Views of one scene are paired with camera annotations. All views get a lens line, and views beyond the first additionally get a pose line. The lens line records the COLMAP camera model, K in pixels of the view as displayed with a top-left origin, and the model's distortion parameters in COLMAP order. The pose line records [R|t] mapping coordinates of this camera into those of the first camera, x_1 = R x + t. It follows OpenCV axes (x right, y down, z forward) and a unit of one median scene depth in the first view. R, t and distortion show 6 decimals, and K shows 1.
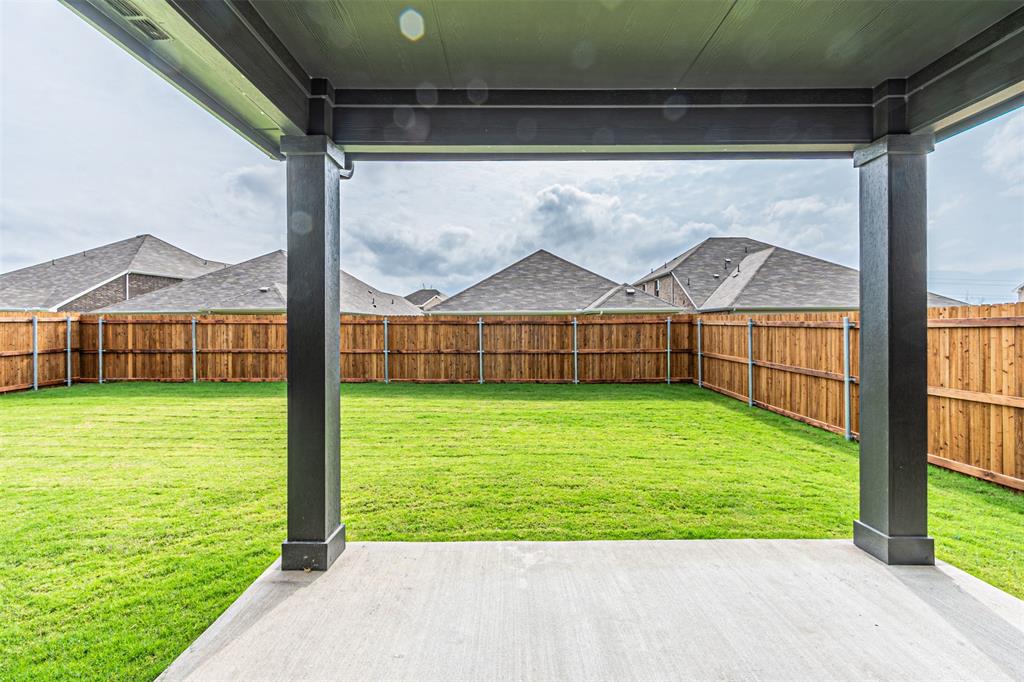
lens RADIAL K [[447.6, 0, 517.1], [0, 447.6, 330.2], [0, 0, 1]] dist [0.005465, -0.001402]
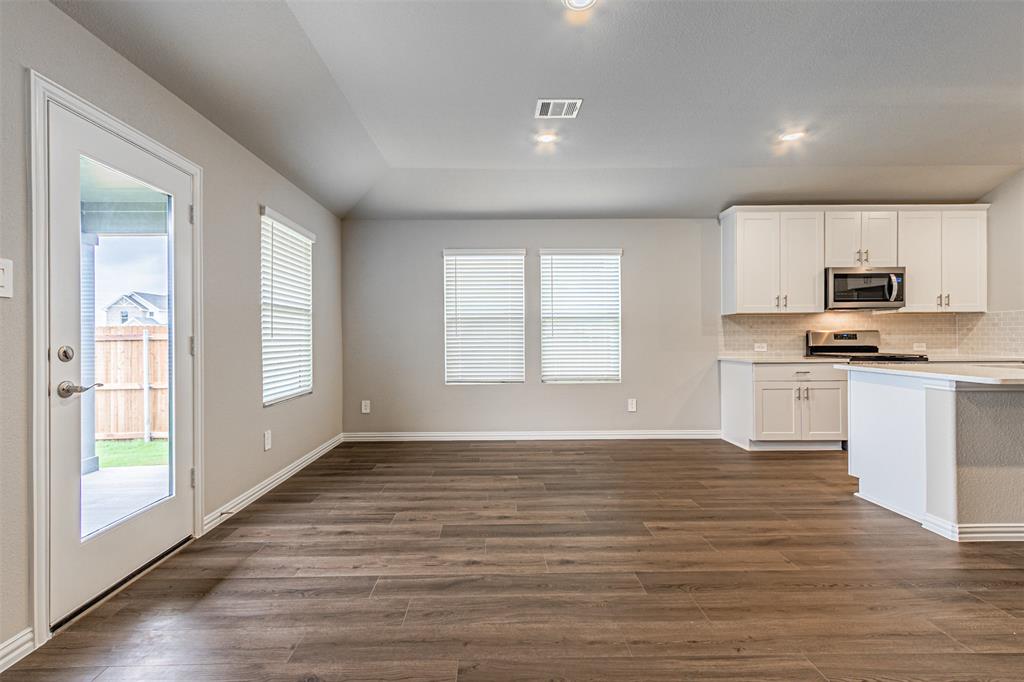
lens RADIAL K [[447.6, 0, 496.3], [0, 447.6, 335.8], [0, 0, 1]] dist [0.005465, -0.001402]
pose [[0.020845, 0.008426, 0.999747, -0.194375], [0.009288, 0.999920, -0.008622, 0.000835], [-0.999740, 0.009465, 0.020765, -0.151250]]
